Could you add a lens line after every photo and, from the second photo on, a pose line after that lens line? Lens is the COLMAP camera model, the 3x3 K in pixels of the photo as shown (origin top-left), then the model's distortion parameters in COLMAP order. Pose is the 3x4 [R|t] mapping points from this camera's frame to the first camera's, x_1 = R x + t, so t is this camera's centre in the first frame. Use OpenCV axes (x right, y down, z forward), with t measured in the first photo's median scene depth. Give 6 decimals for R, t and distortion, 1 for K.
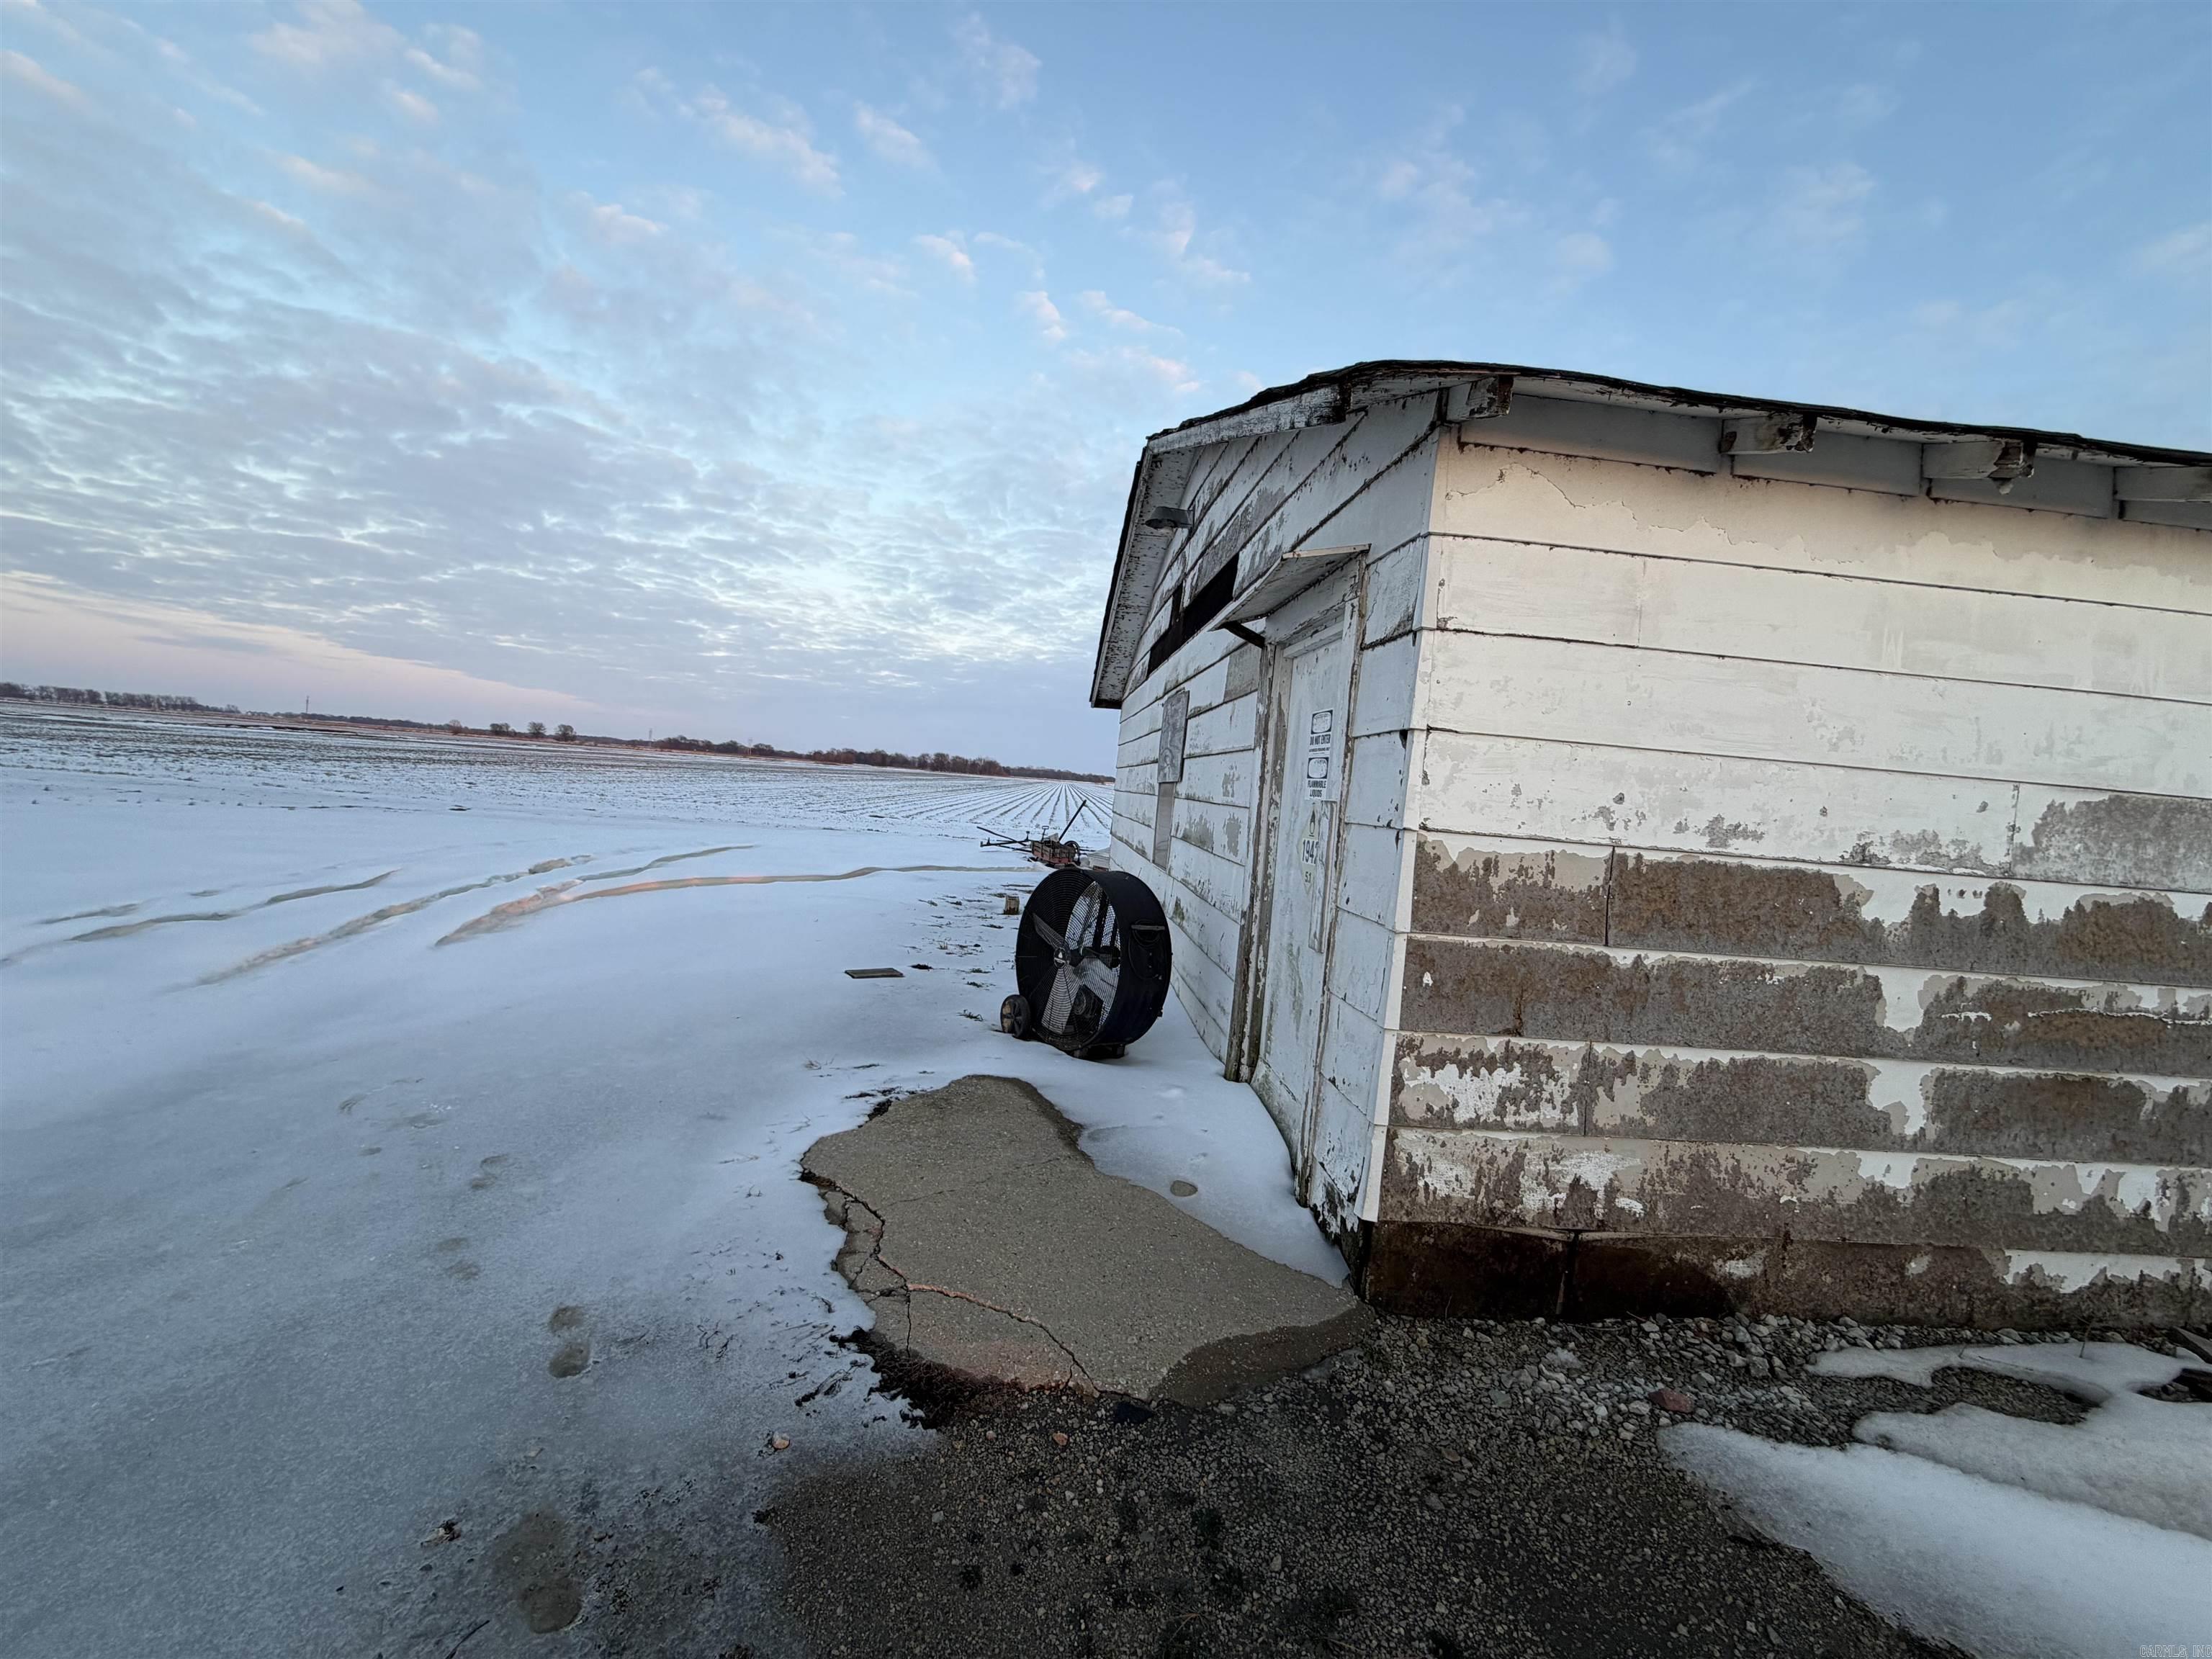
lens RADIAL K [[880.5, 0, 1091.8], [0, 880.5, 823.9], [0, 0, 1]] dist [-0.000763, 0.000279]
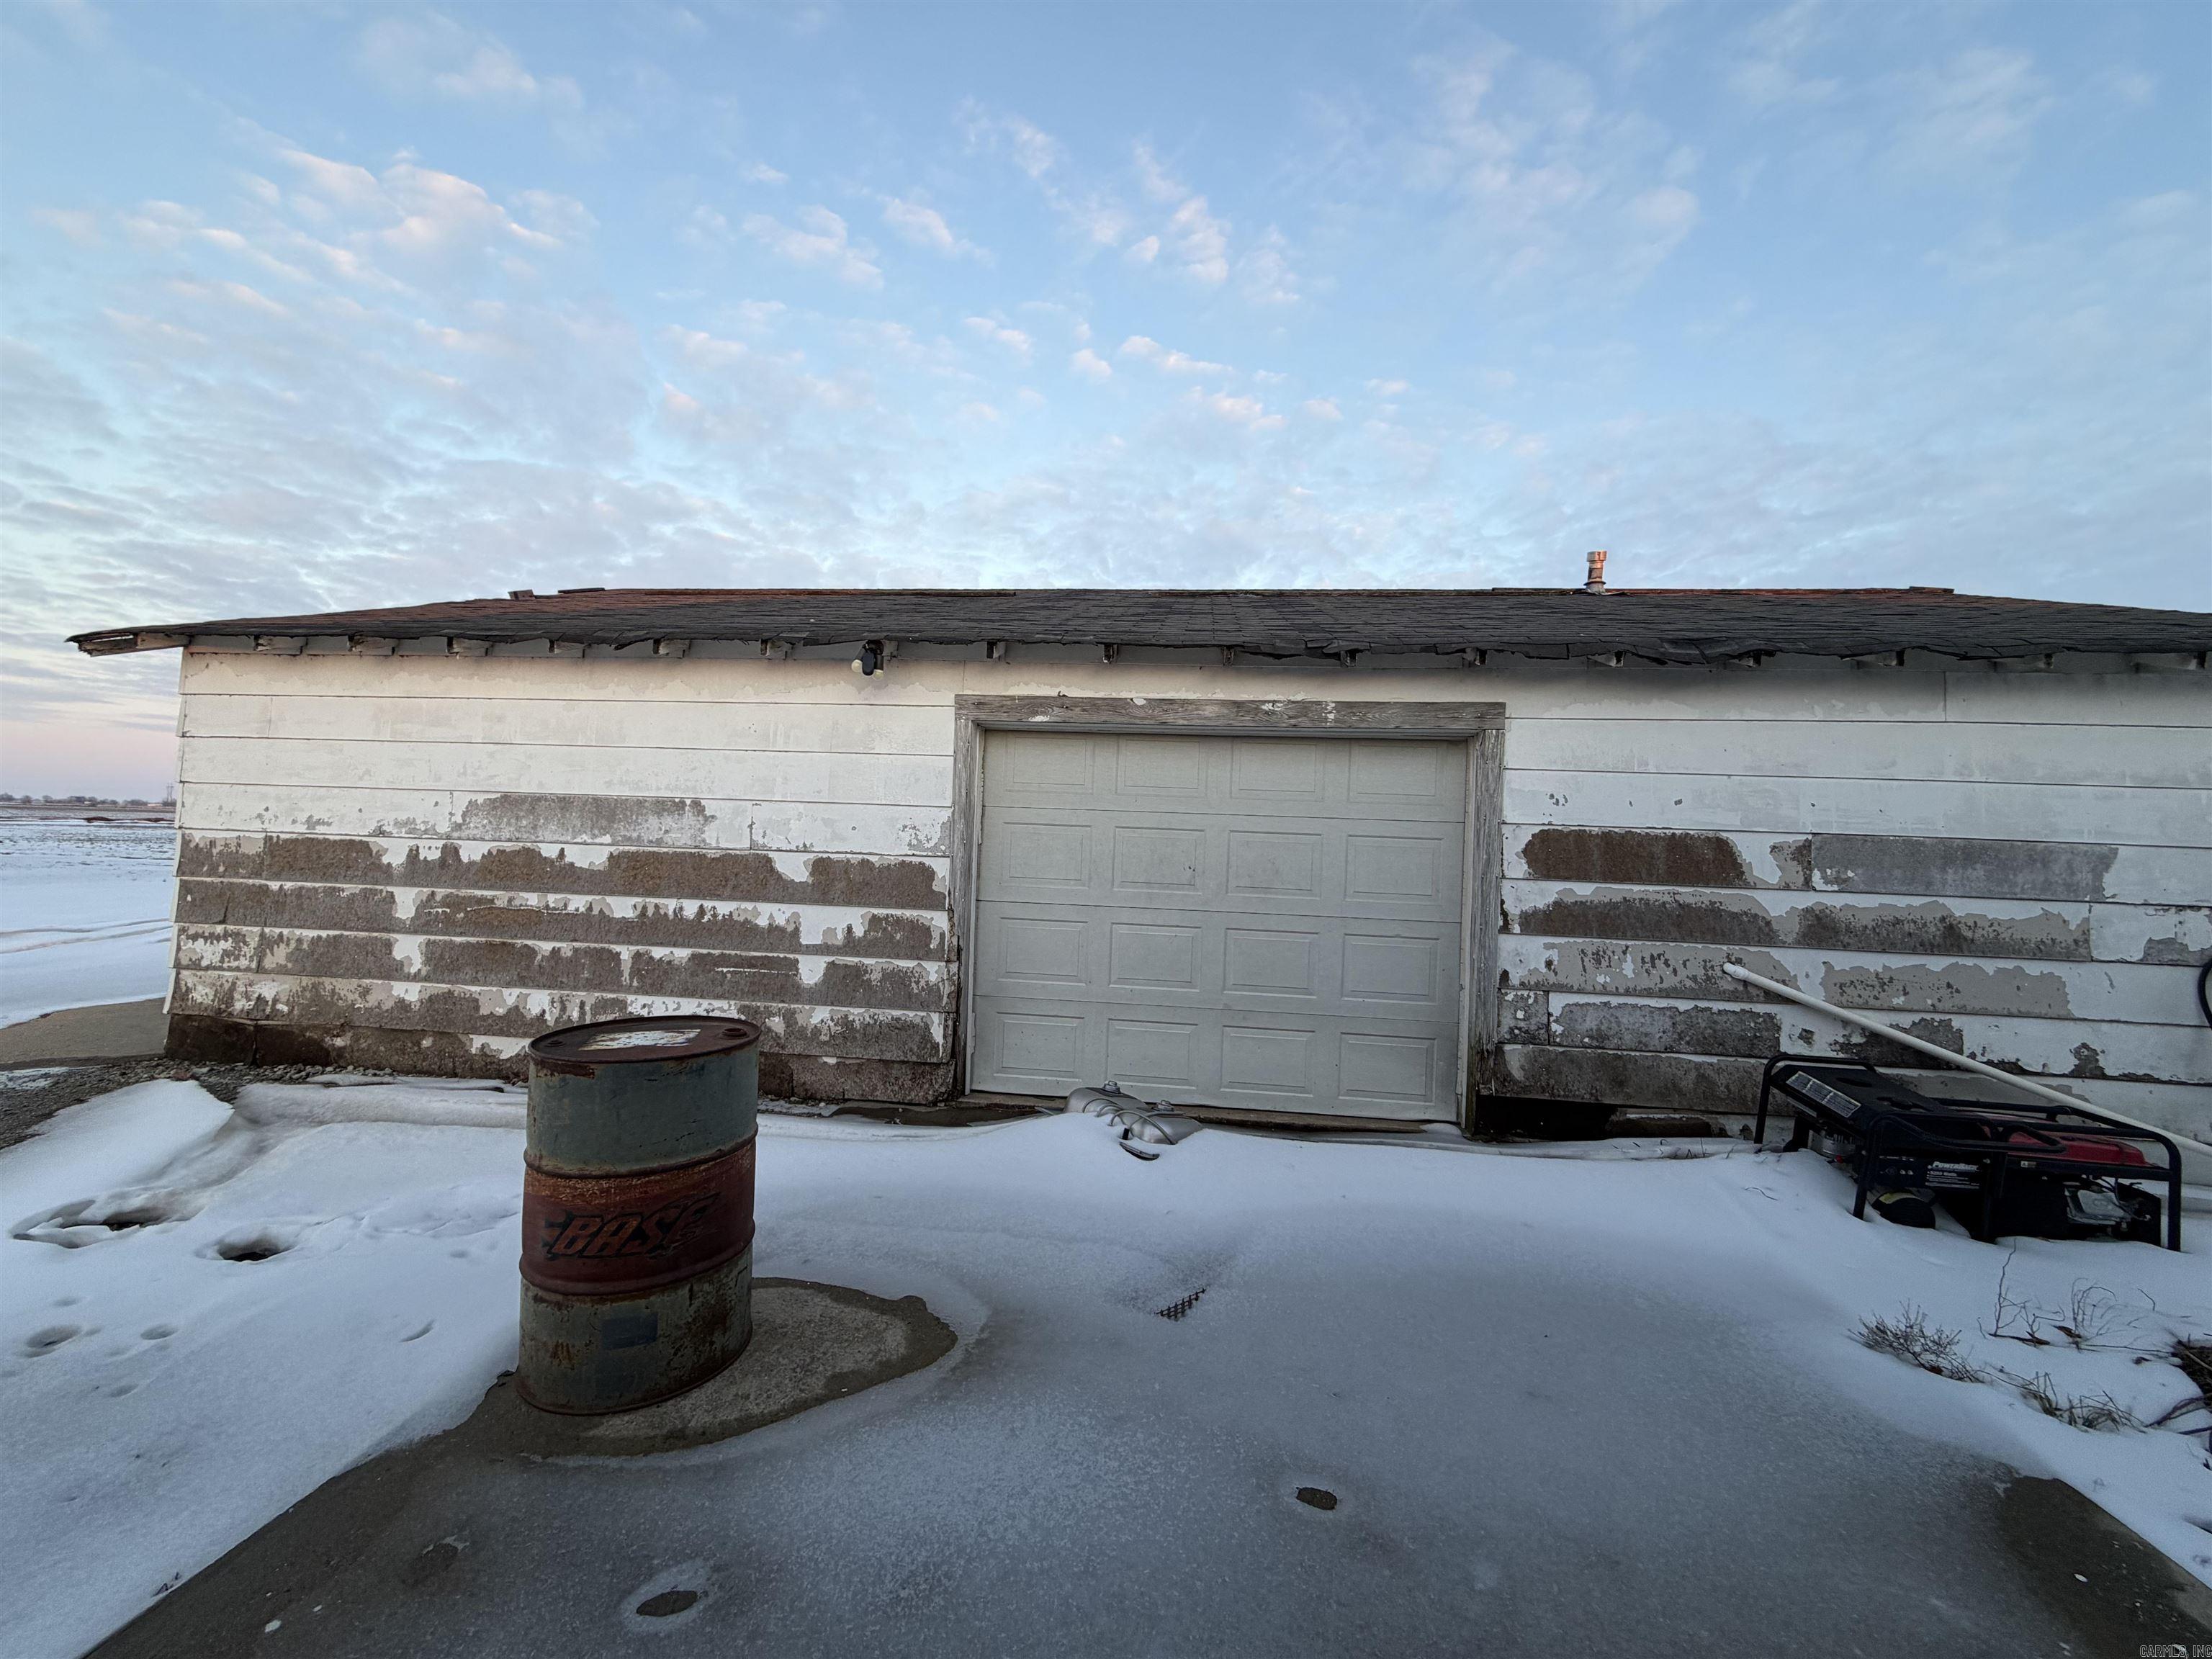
lens RADIAL K [[880.5, 0, 1091.0], [0, 880.5, 824.8], [0, 0, 1]] dist [-0.000763, 0.000279]
pose [[0.981332, -0.050084, -0.185685, 2.830655], [0.037318, 0.996733, -0.071623, 0.225294], [0.188666, 0.063357, 0.979996, -0.665887]]
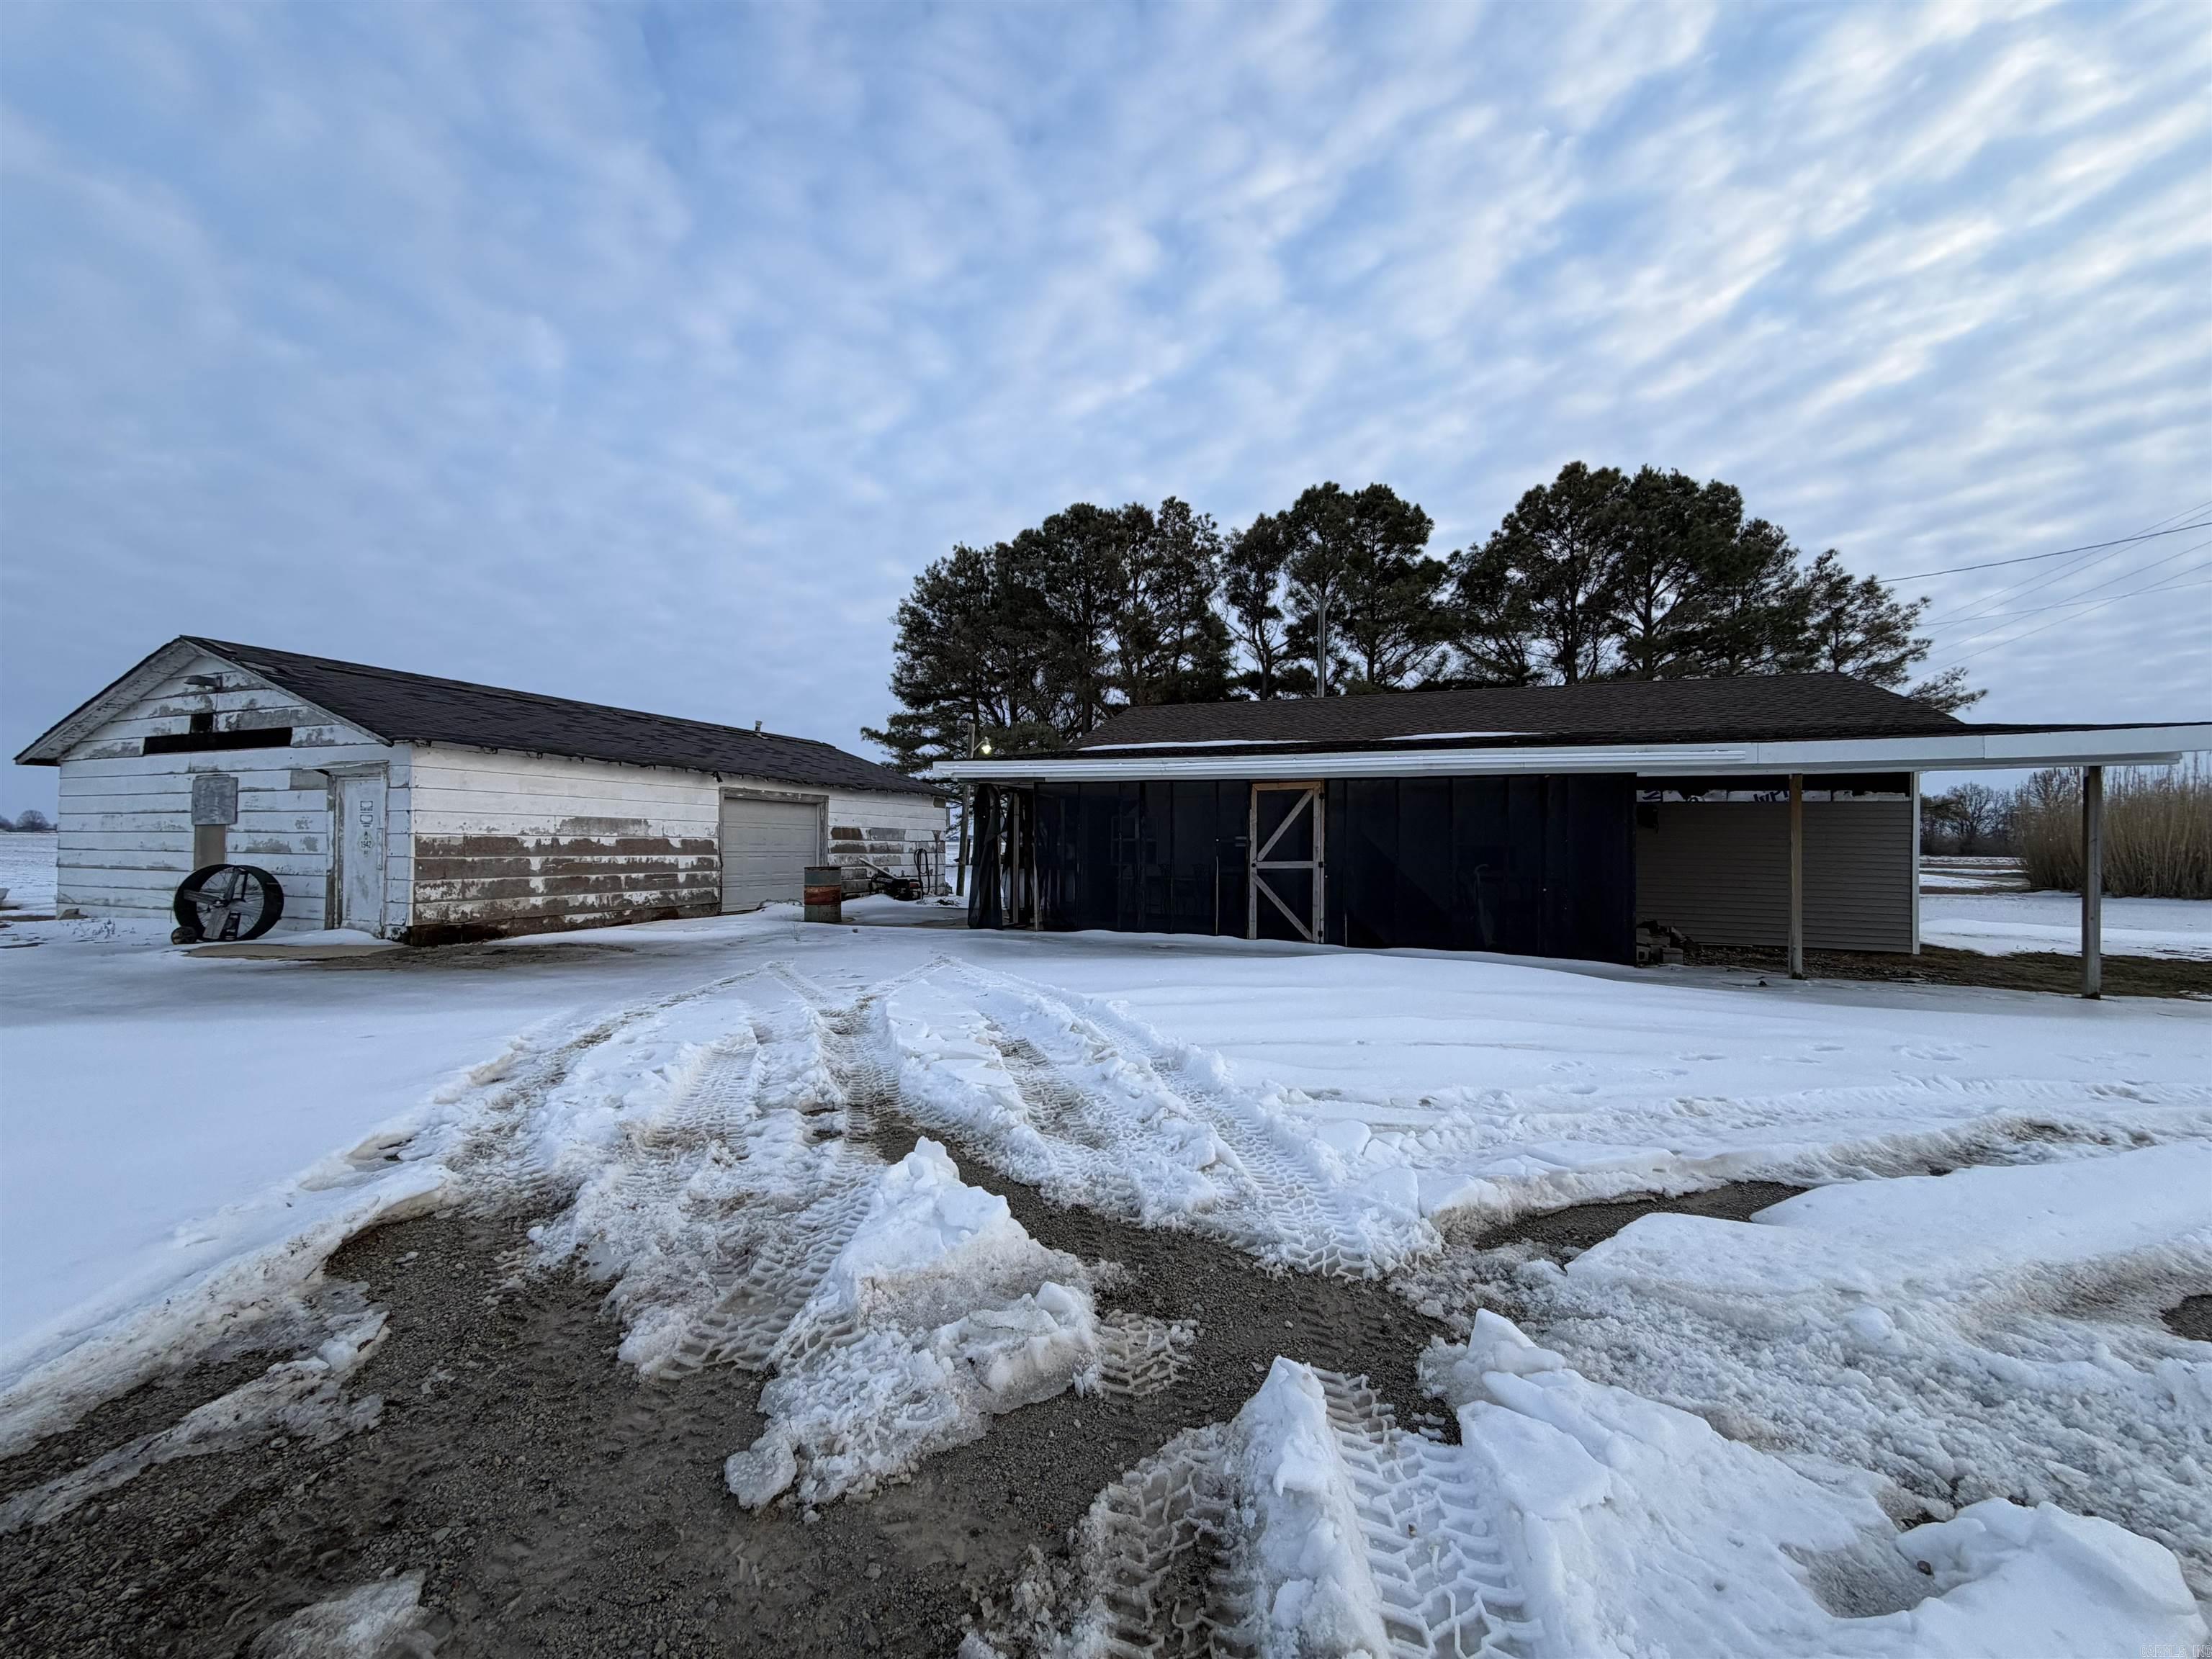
lens RADIAL K [[880.5, 0, 1101.9], [0, 880.5, 833.5], [0, 0, 1]] dist [-0.000763, 0.000279]
pose [[0.431916, -0.064996, 0.899569, -1.970476], [0.066869, 0.996963, 0.039927, 0.057237], [-0.899432, 0.042908, 0.434950, -3.742537]]
